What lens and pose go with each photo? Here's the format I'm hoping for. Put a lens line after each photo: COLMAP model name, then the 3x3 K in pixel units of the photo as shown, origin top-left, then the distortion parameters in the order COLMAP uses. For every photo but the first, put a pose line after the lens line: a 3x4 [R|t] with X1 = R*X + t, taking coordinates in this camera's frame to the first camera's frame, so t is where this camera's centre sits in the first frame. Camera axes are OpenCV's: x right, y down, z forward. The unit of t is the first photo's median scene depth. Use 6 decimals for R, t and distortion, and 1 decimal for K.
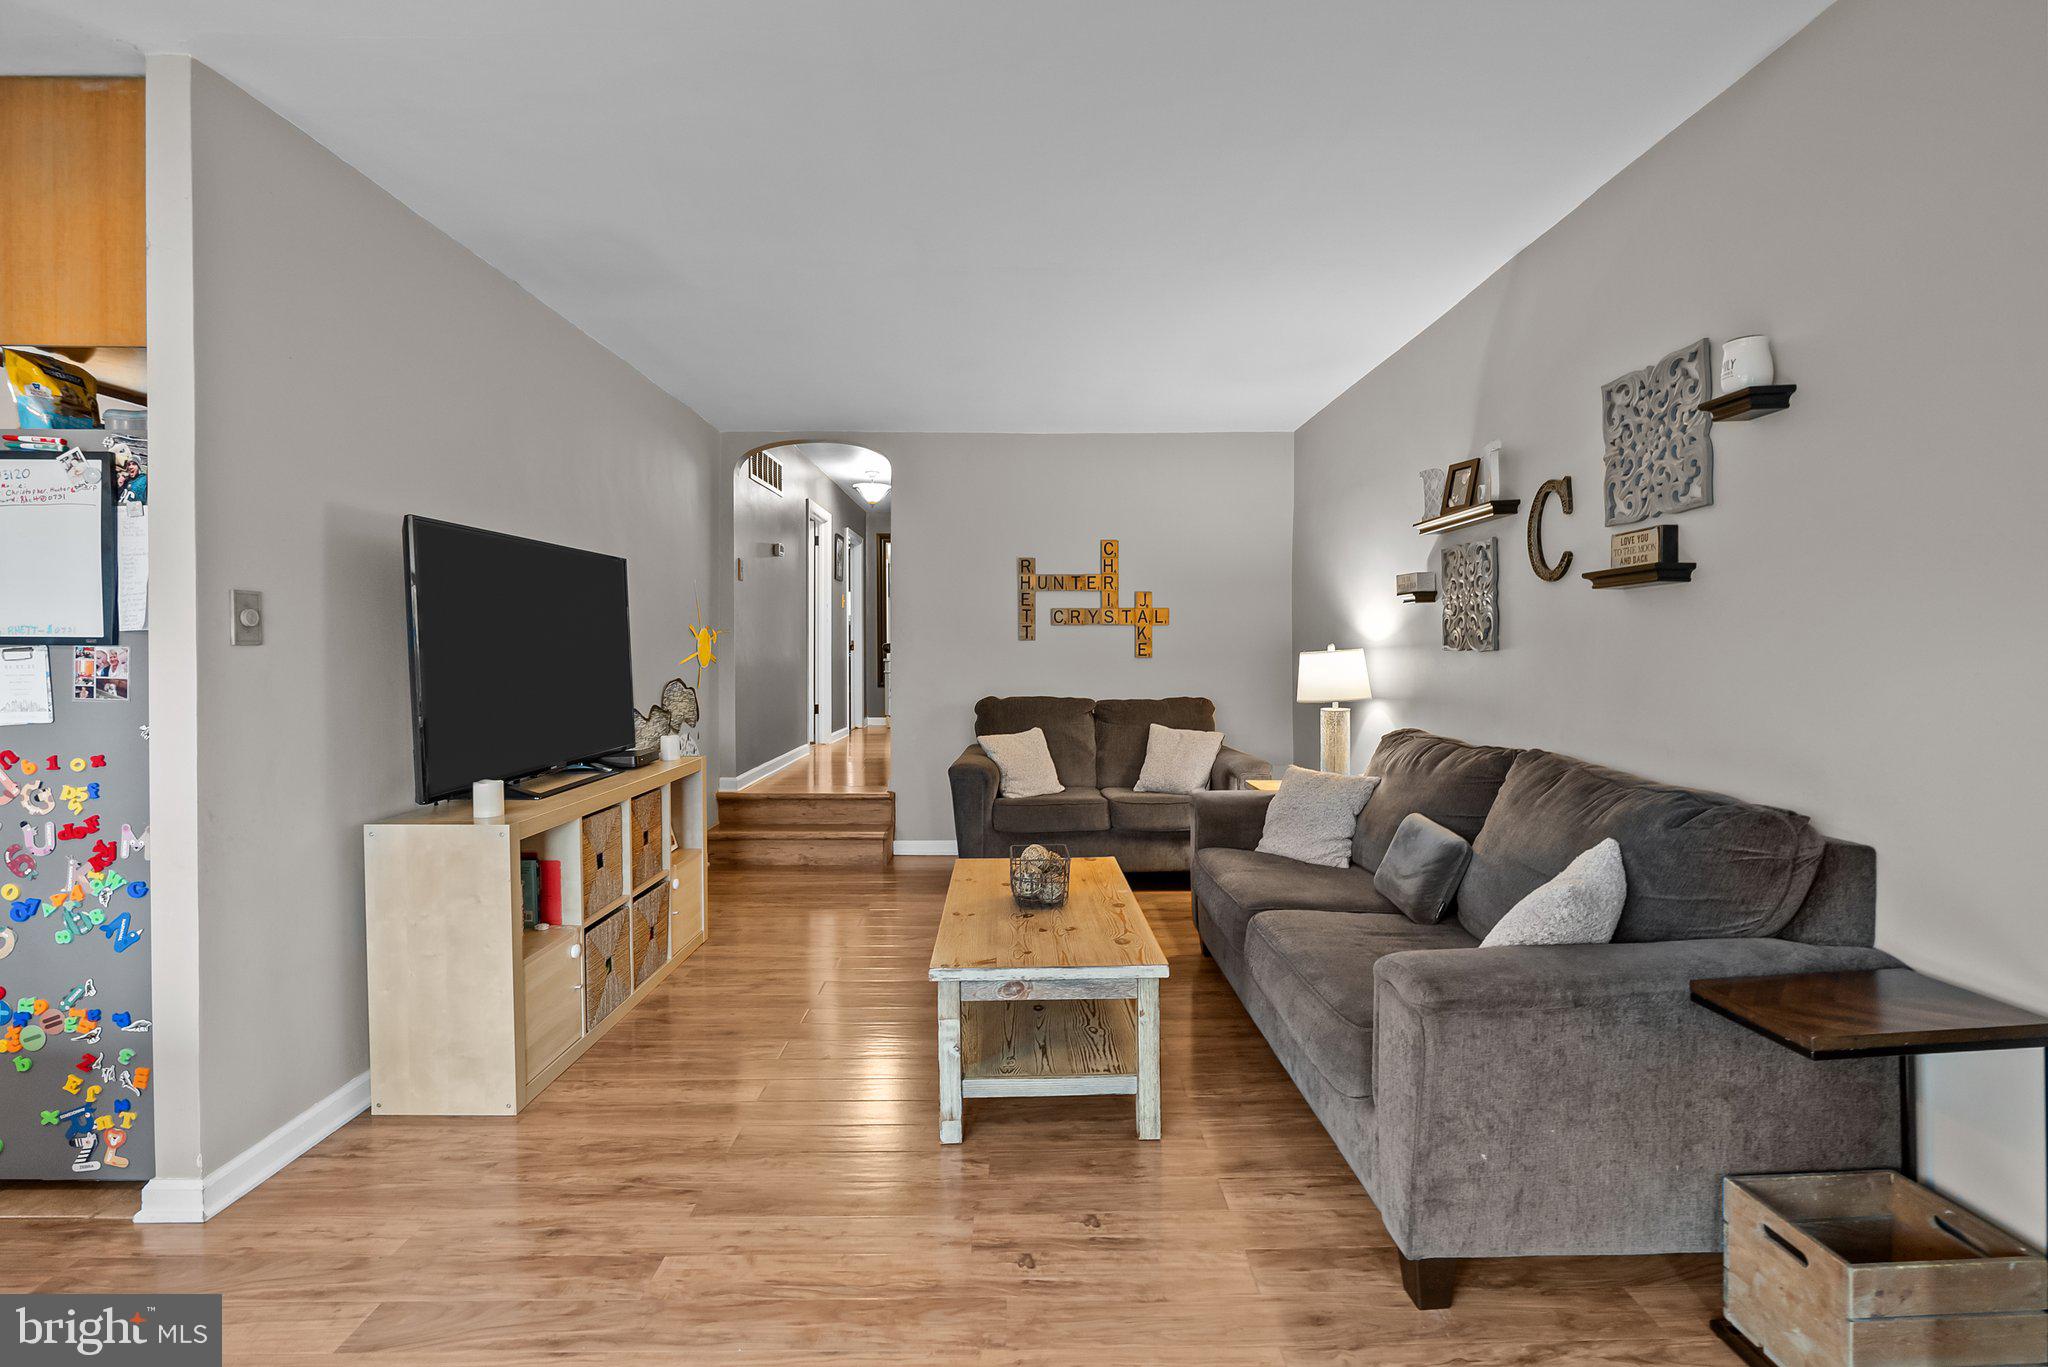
lens RADIAL K [[935.0, 0, 1027.9], [0, 935.0, 672.8], [0, 0, 1]] dist [-0.014611, 0.006567]
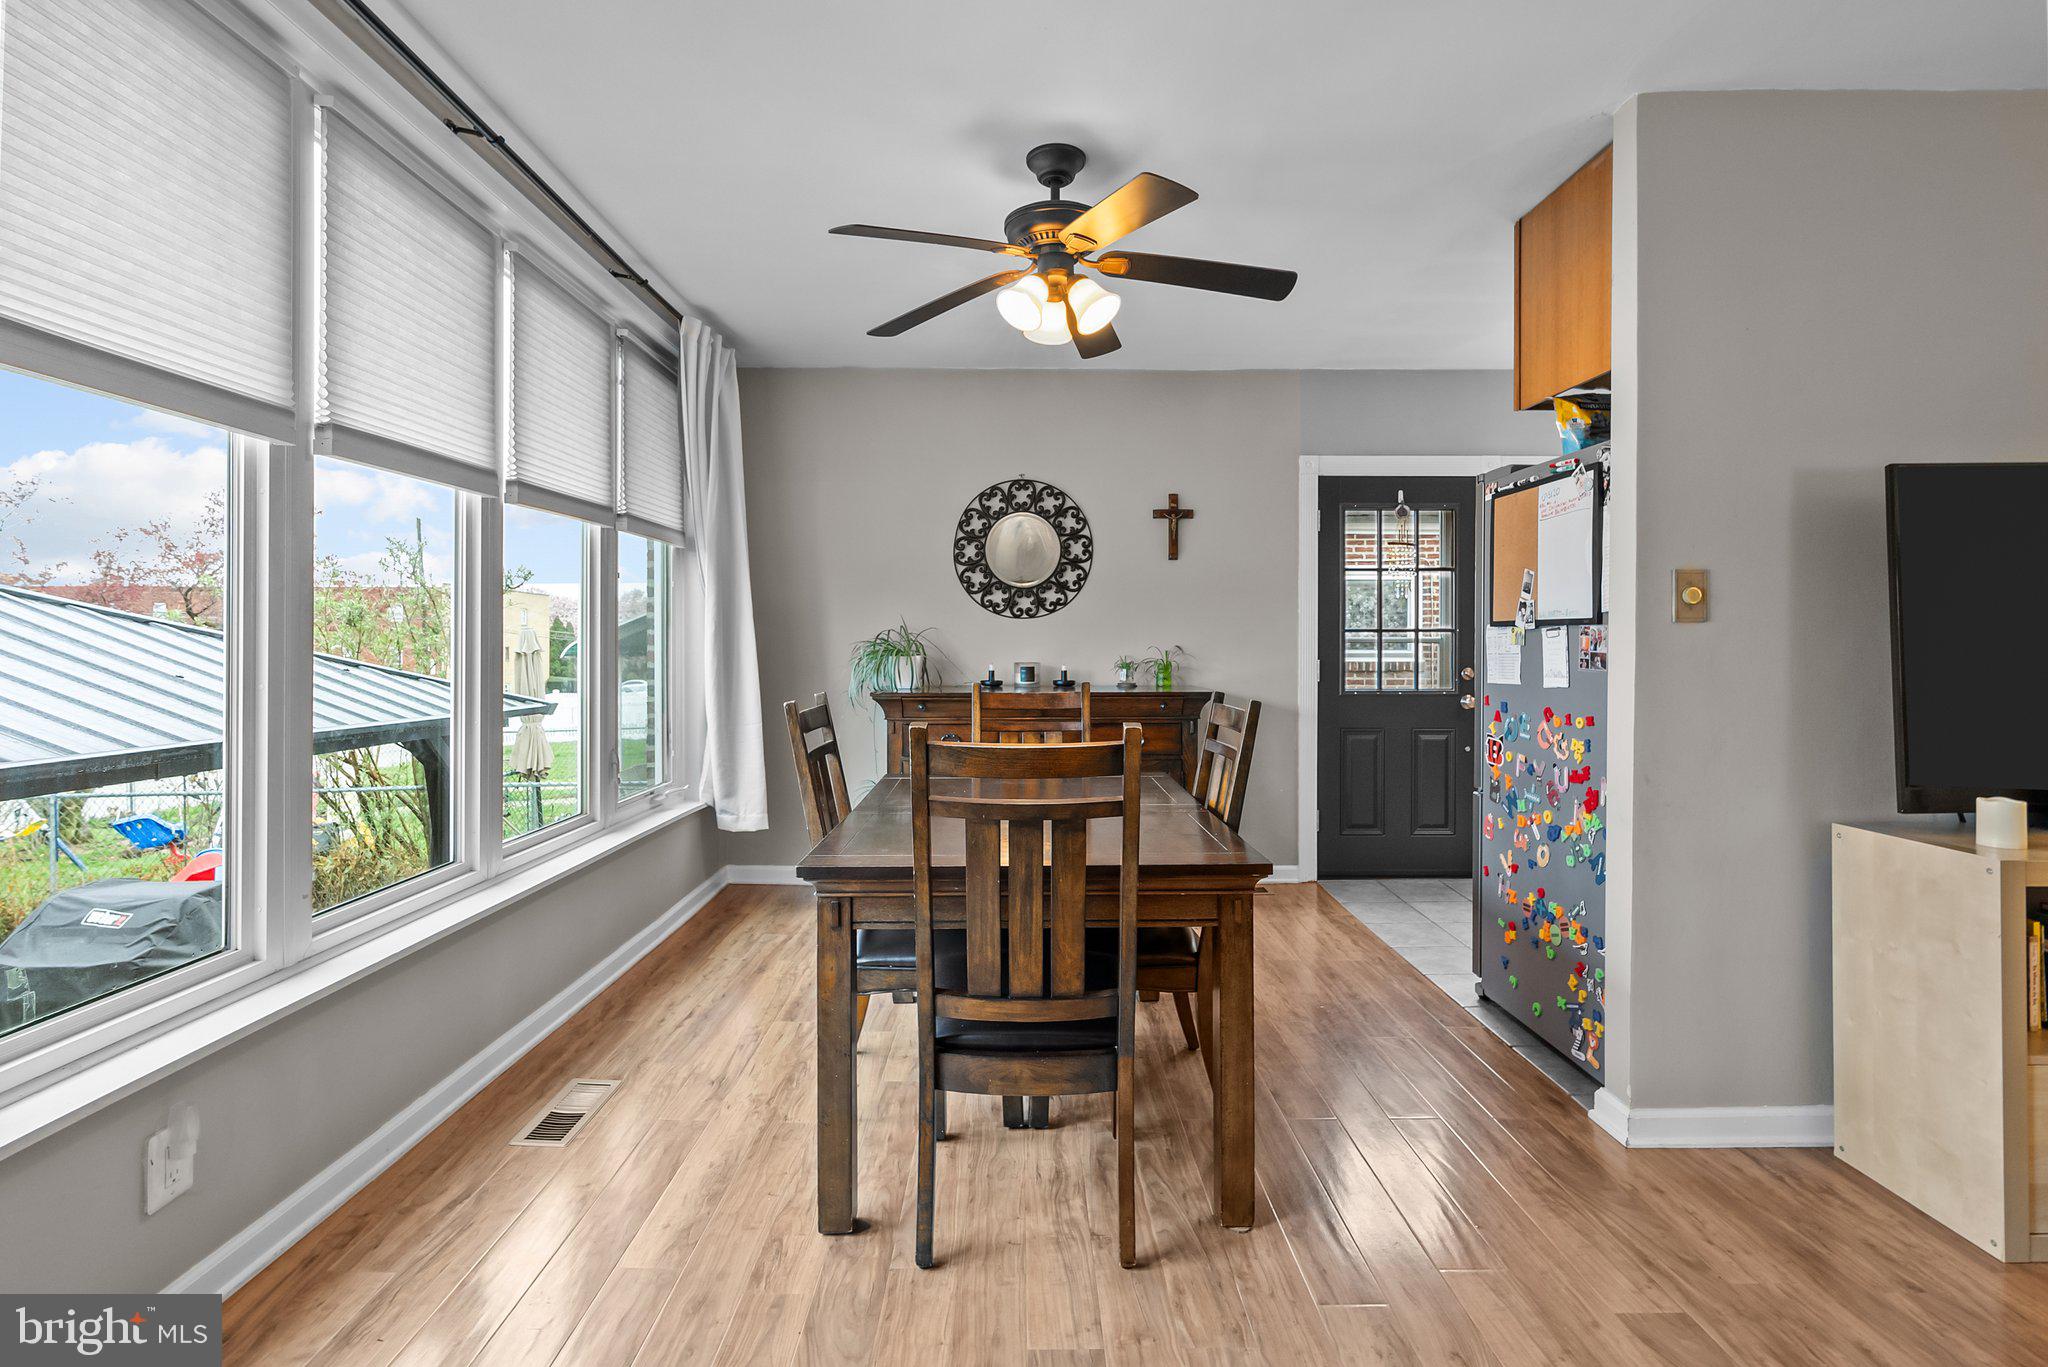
lens RADIAL K [[948.6, 0, 1025.1], [0, 948.6, 645.1], [0, 0, 1]] dist [-0.014389, 0.005621]
pose [[0.000155, 0.000974, -1.000000, 0.190338], [-0.024882, 0.999690, 0.000970, 0.012046], [0.999690, 0.024882, 0.000180, 0.231038]]
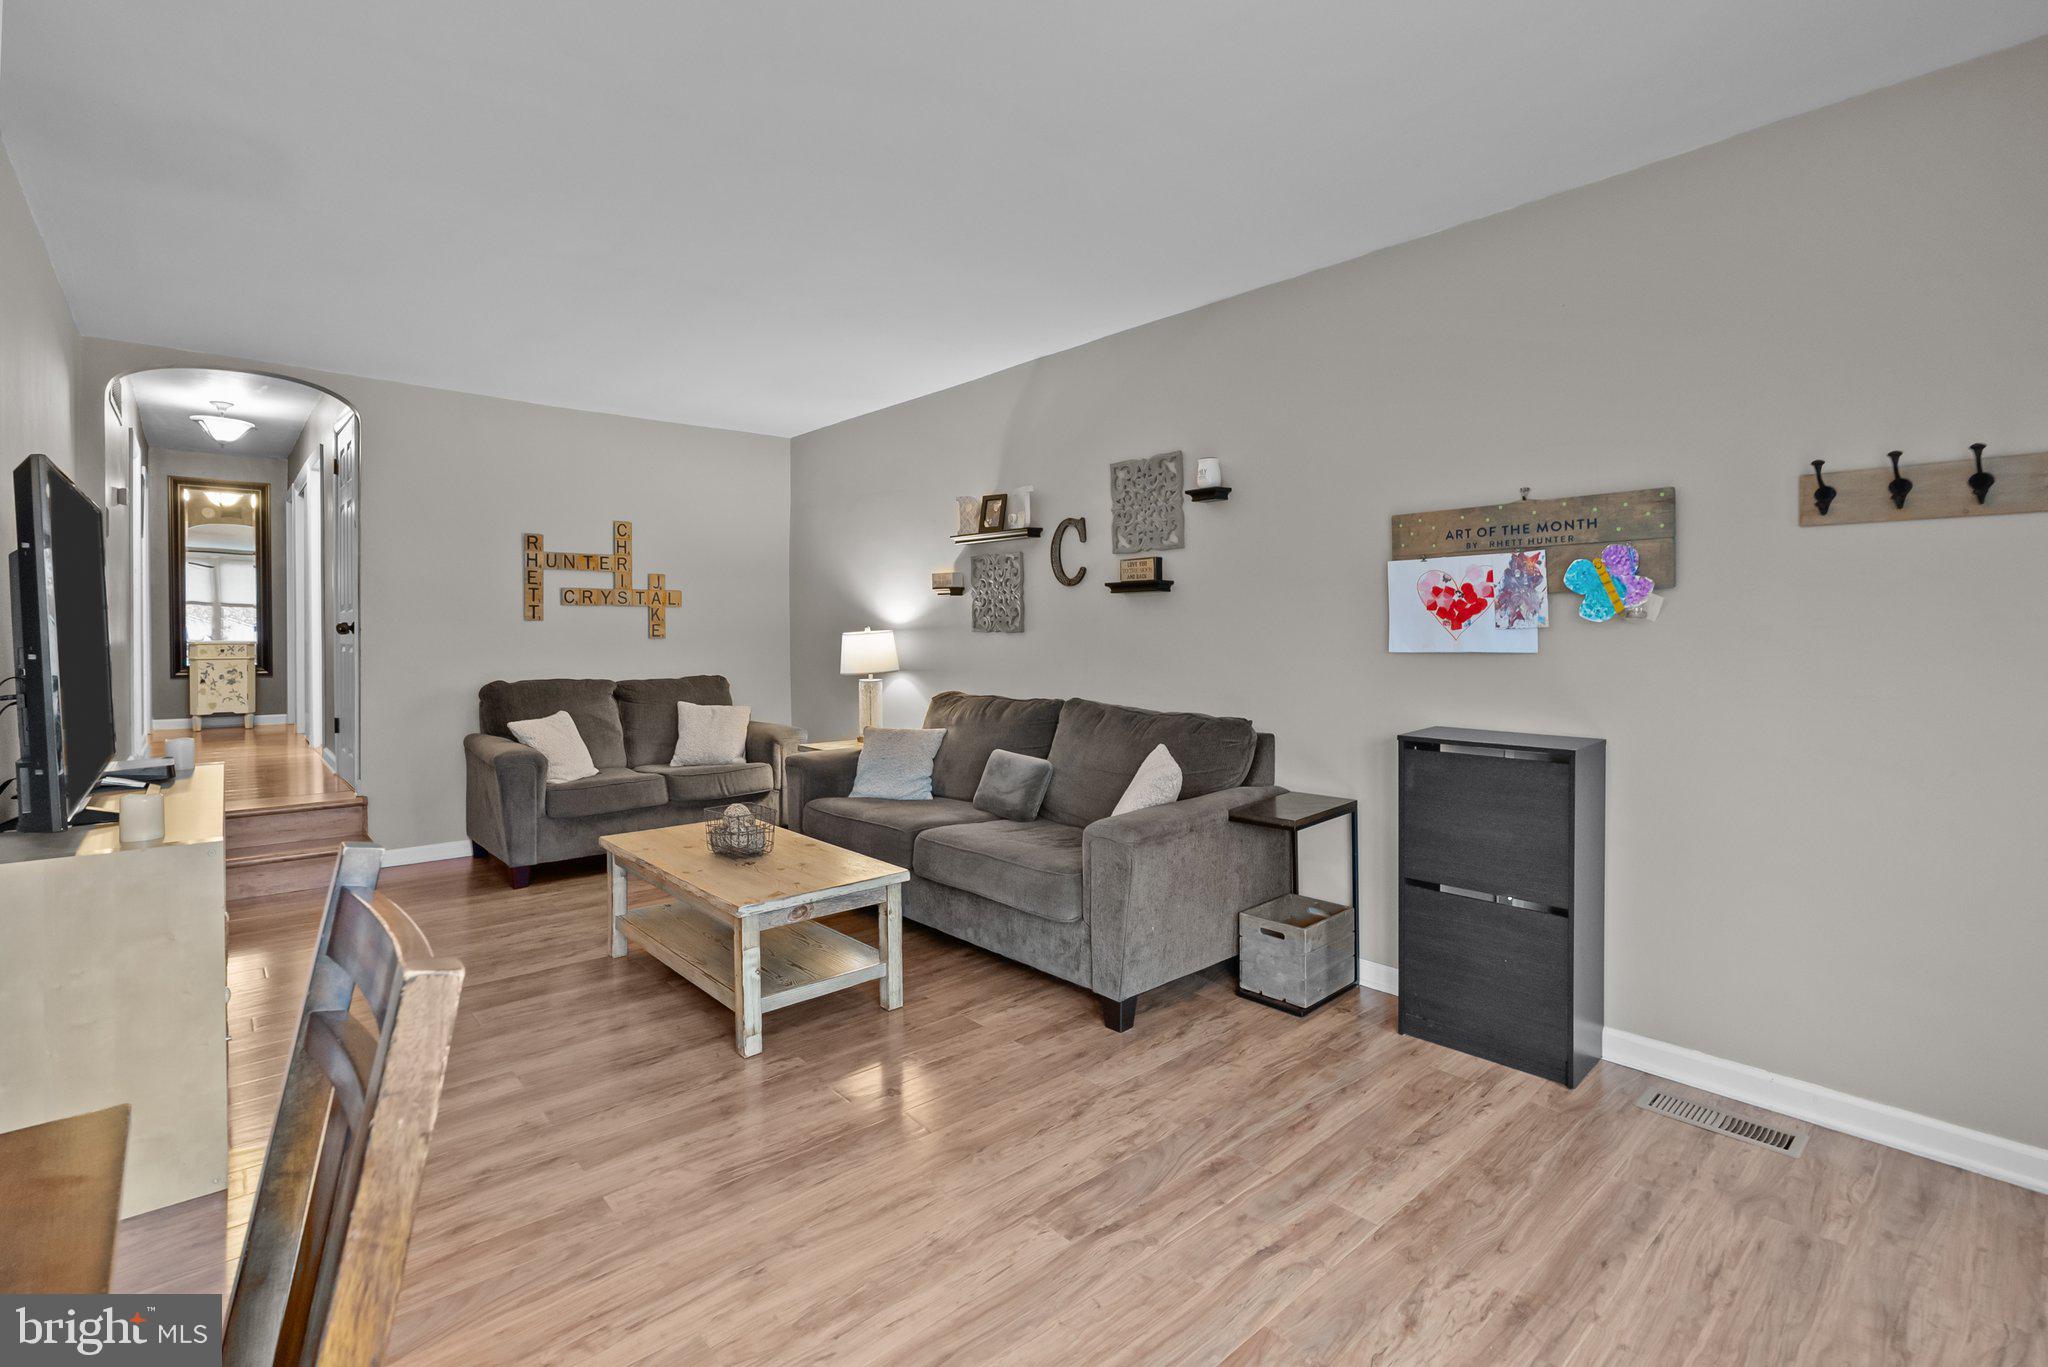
lens RADIAL K [[948.6, 0, 1025.1], [0, 948.6, 645.1], [0, 0, 1]] dist [-0.014389, 0.005621]
pose [[0.755556, -0.008944, 0.655023, -0.580288], [0.014164, 0.999896, -0.002685, -0.000334], [-0.654931, 0.011307, 0.755604, -0.120006]]
